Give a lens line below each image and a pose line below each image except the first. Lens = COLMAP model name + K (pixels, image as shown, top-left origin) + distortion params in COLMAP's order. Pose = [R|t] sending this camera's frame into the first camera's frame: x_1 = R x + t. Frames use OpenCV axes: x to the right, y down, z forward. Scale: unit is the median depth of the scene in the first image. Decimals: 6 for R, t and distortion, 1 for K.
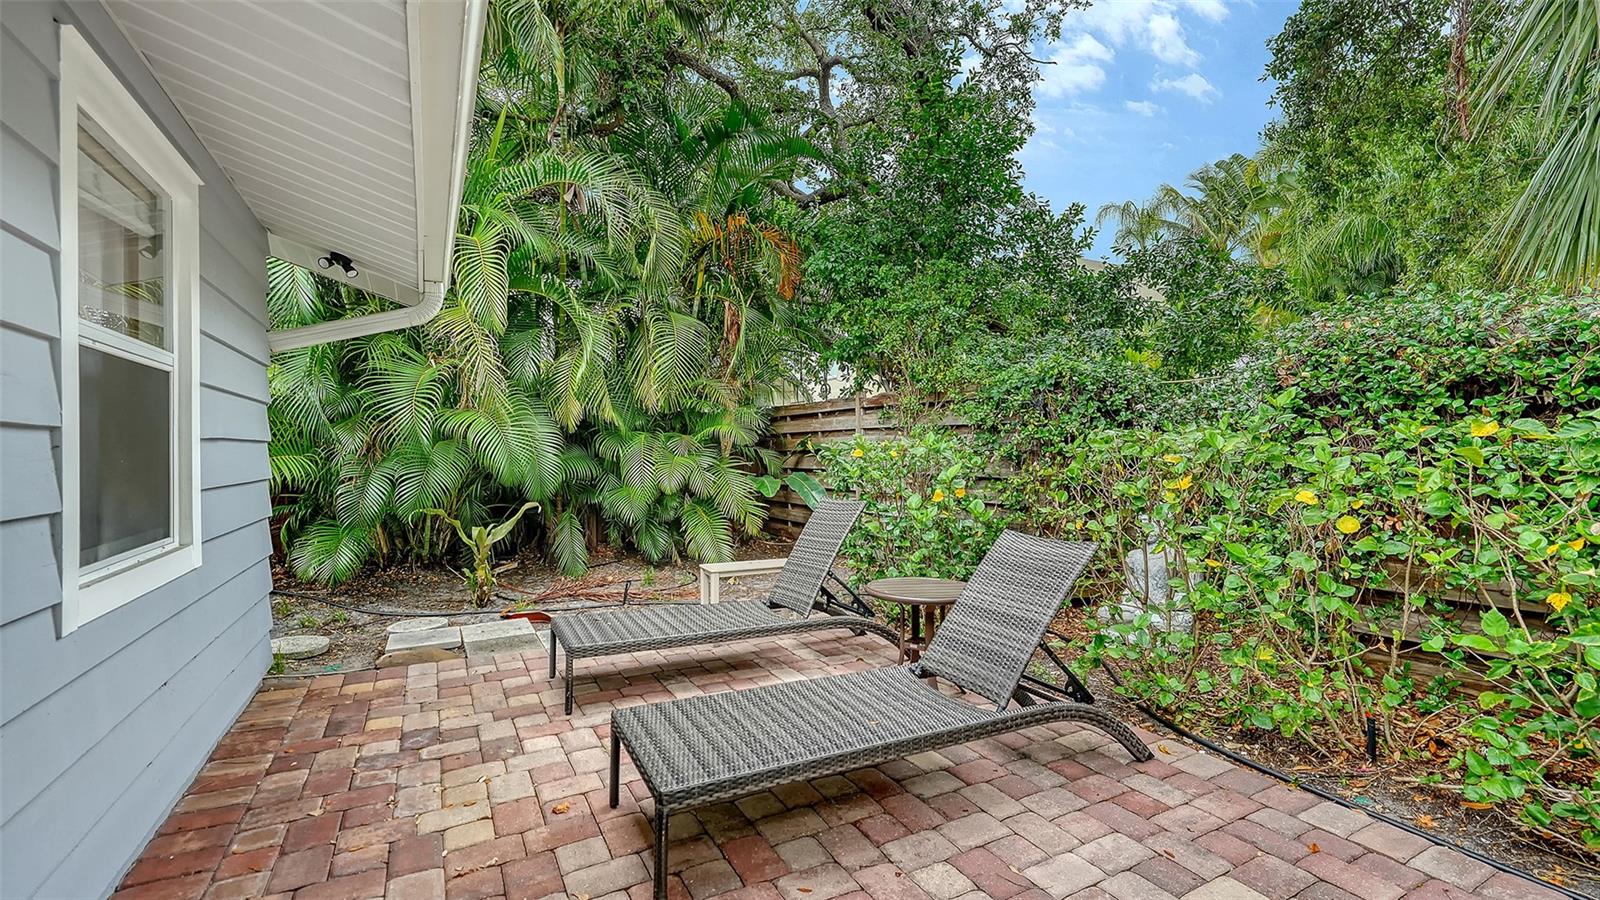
lens RADIAL K [[688.6, 0, 787.0], [0, 688.6, 450.4], [0, 0, 1]] dist [0.001841, -0.000057]
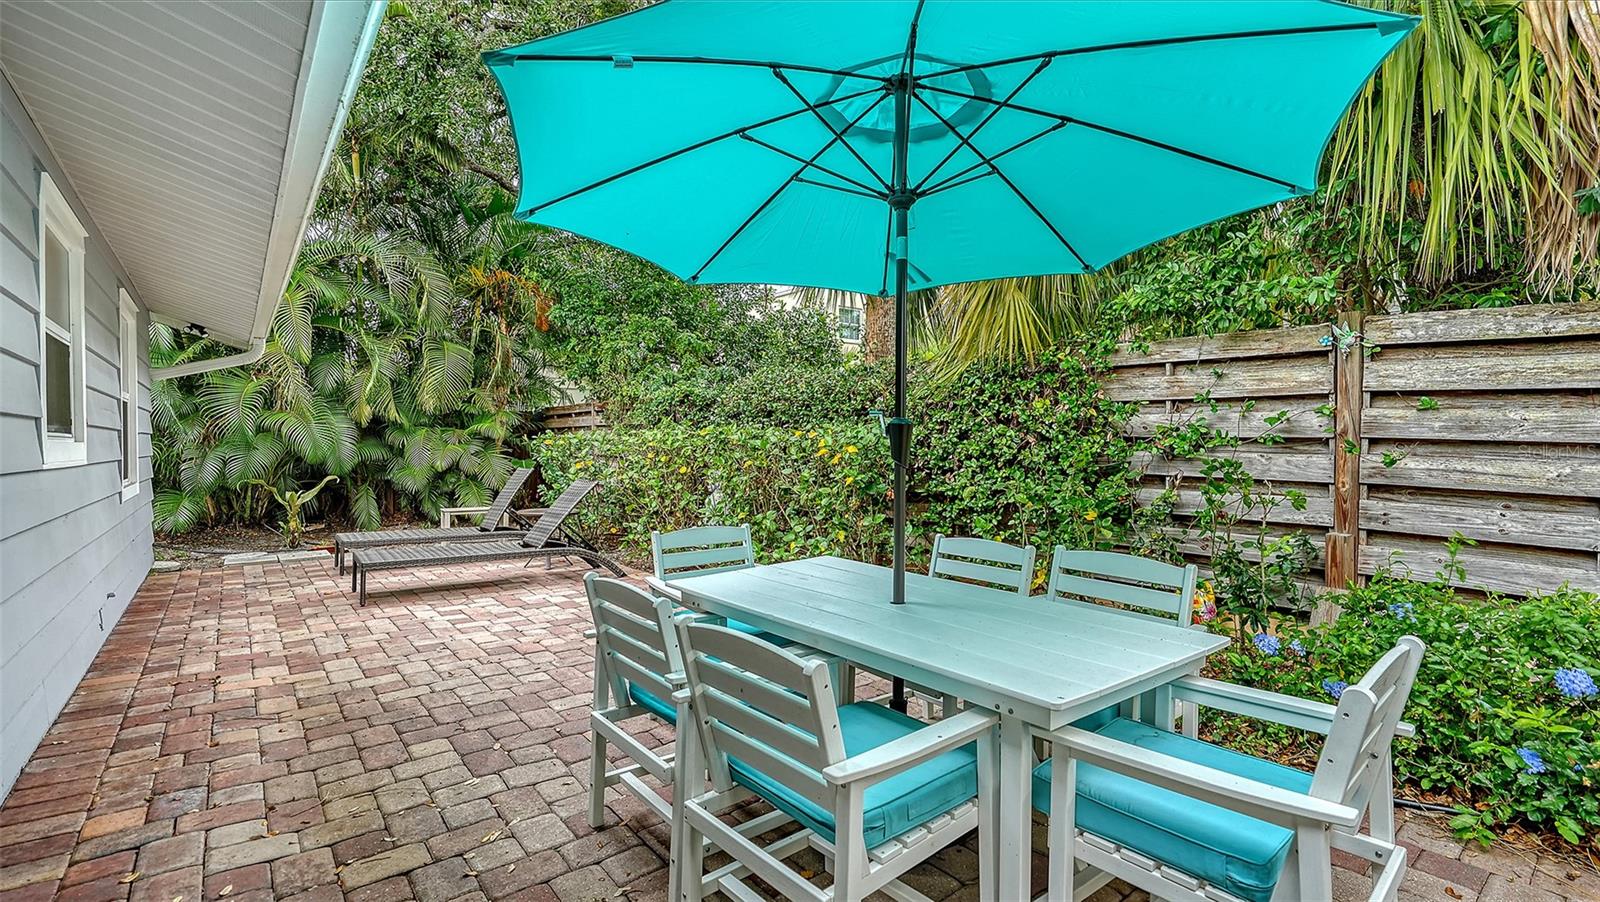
lens RADIAL K [[705.1, 0, 809.7], [0, 705.1, 447.8], [0, 0, 1]] dist [-0.003726, -0.000372]
pose [[0.978344, 0.001020, 0.206981, 0.285281], [-0.002471, 0.999974, 0.006752, 0.003751], [-0.206969, -0.007117, 0.978322, -0.611372]]
